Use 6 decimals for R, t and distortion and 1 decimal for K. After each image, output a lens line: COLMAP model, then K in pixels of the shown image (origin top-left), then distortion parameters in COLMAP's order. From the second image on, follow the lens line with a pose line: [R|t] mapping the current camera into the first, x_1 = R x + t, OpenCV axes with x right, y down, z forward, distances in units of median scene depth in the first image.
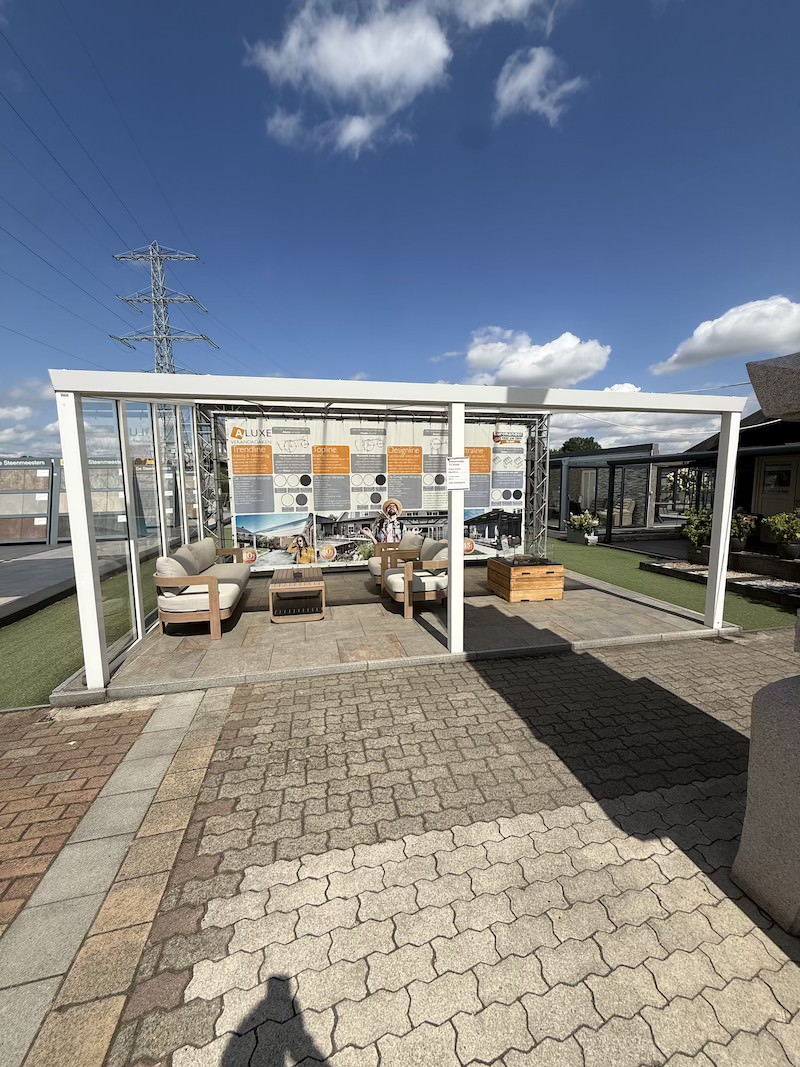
lens RADIAL K [[423.7, 0, 400.0], [0, 423.7, 533.5], [0, 0, 1]] dist [-0.000407, 0.000396]
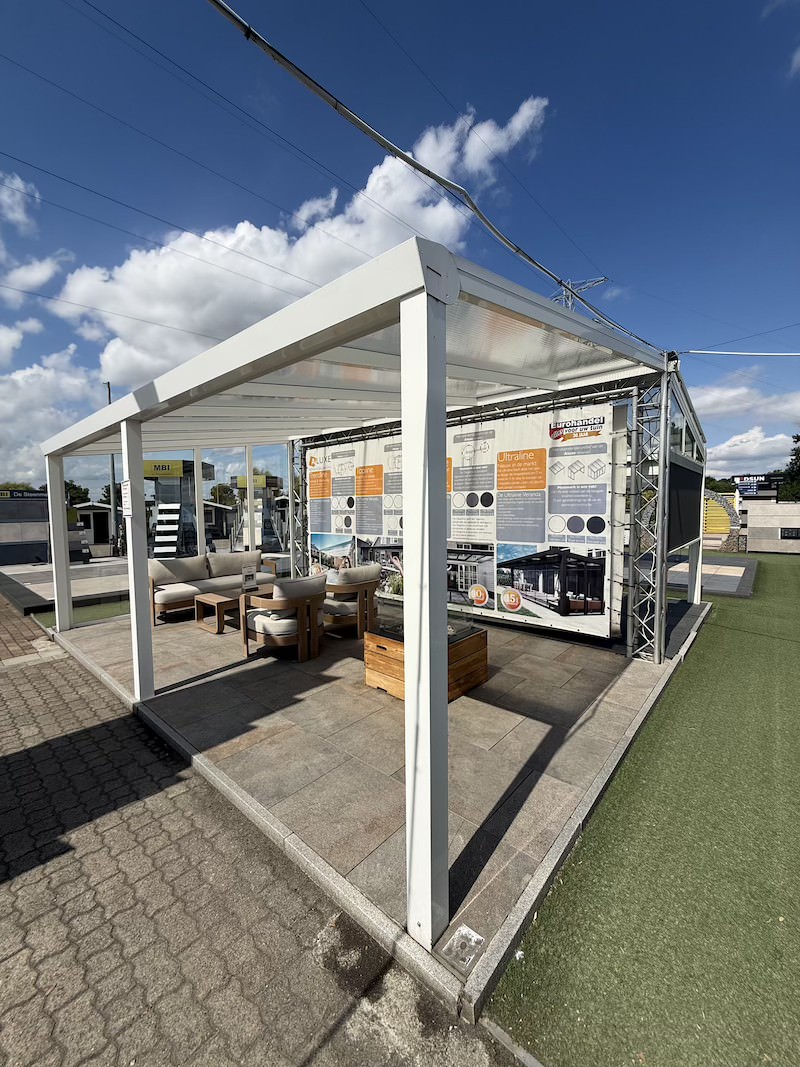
lens RADIAL K [[428.4, 0, 401.5], [0, 428.4, 531.0], [0, 0, 1]] dist [0.000289, -0.000042]
pose [[0.592759, 0.047907, -0.803954, 0.653947], [-0.092768, 0.995646, -0.009069, -0.060664], [0.800019, 0.079957, 0.594622, 0.500075]]
